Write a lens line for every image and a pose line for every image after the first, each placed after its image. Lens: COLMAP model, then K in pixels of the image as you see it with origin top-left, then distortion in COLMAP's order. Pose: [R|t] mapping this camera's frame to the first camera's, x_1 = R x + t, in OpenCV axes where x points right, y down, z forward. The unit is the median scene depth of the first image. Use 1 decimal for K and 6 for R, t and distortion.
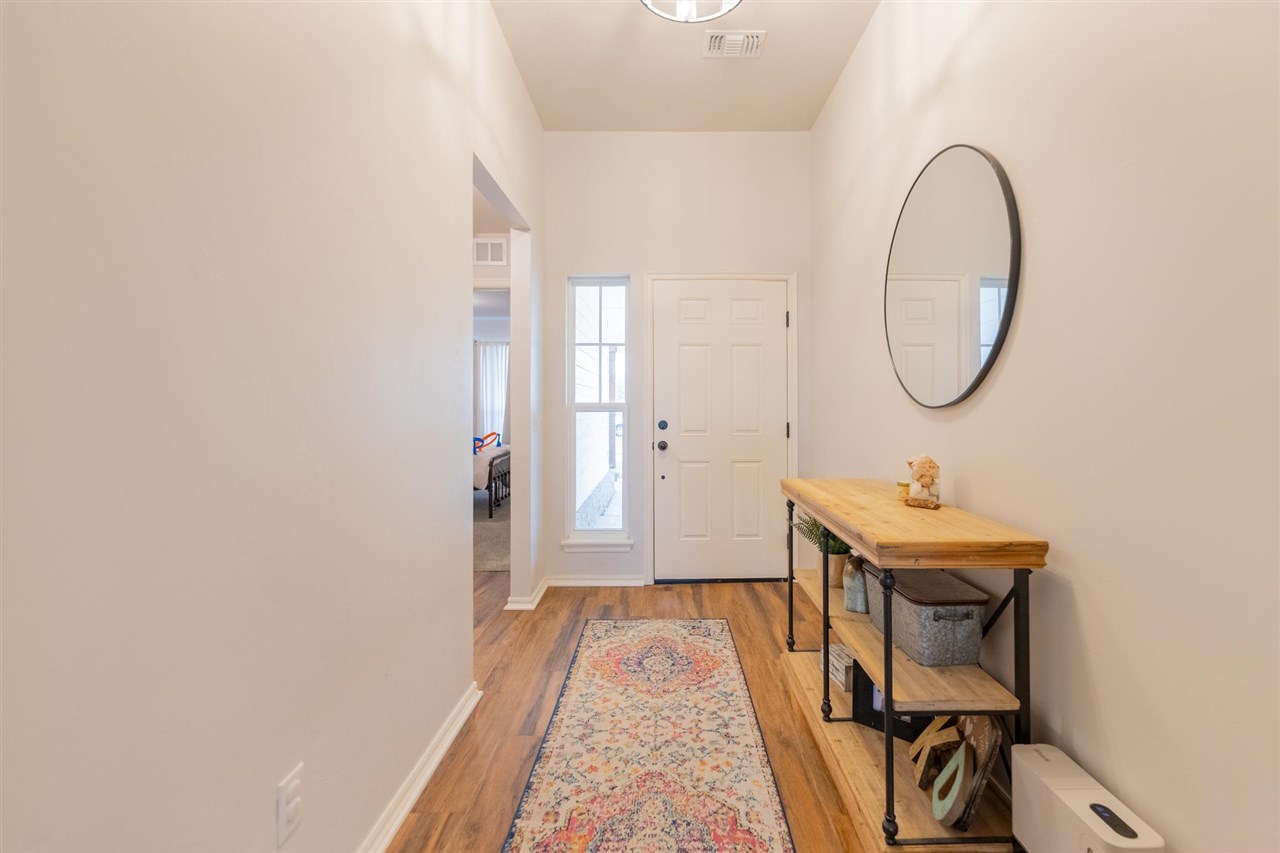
lens RADIAL K [[568.7, 0, 652.2], [0, 568.7, 394.8], [0, 0, 1]] dist [-0.004582, -0.000738]
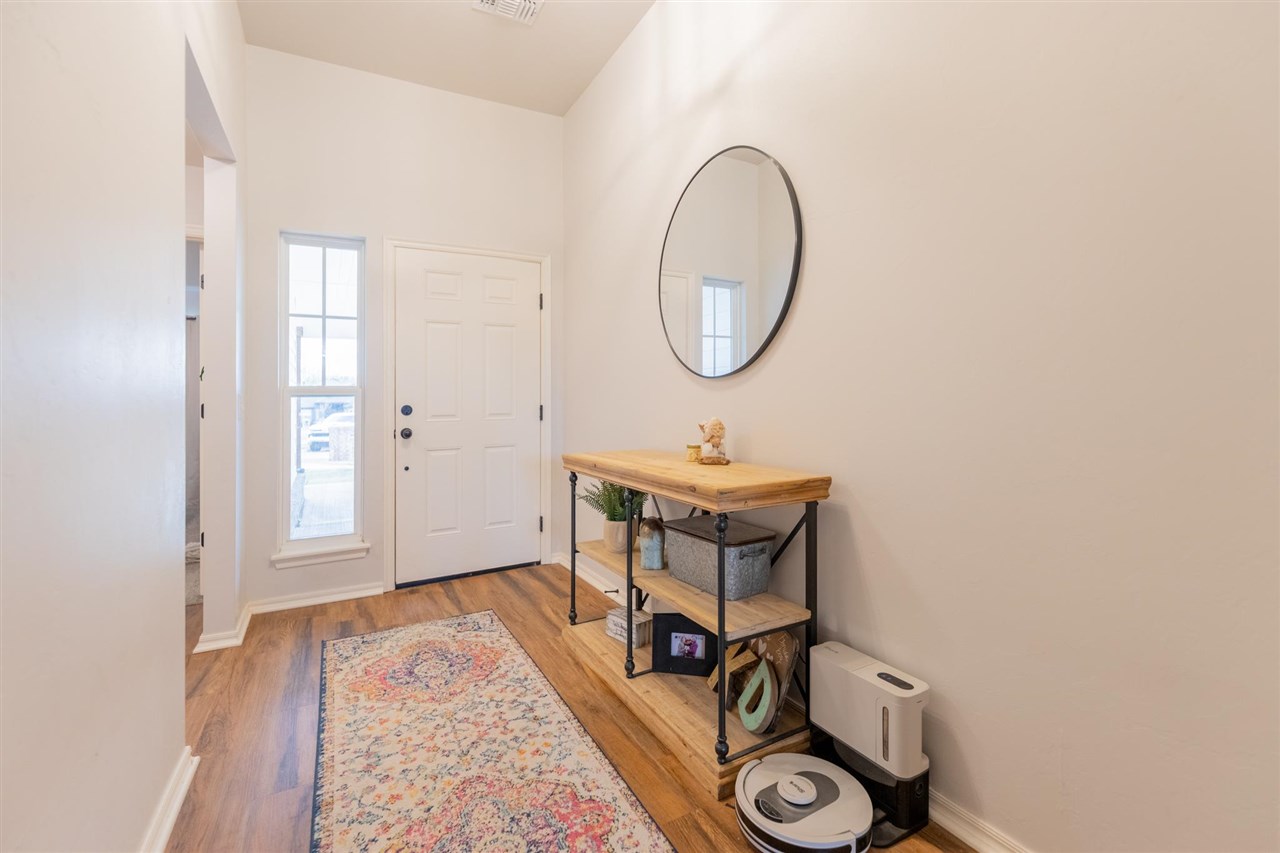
lens RADIAL K [[568.7, 0, 645.5], [0, 568.7, 392.1], [0, 0, 1]] dist [-0.004582, -0.000738]
pose [[0.879257, -0.006189, 0.476307, -0.138300], [0.003875, 0.999975, 0.005839, 0.037542], [-0.476331, -0.003288, 0.879260, 0.060397]]
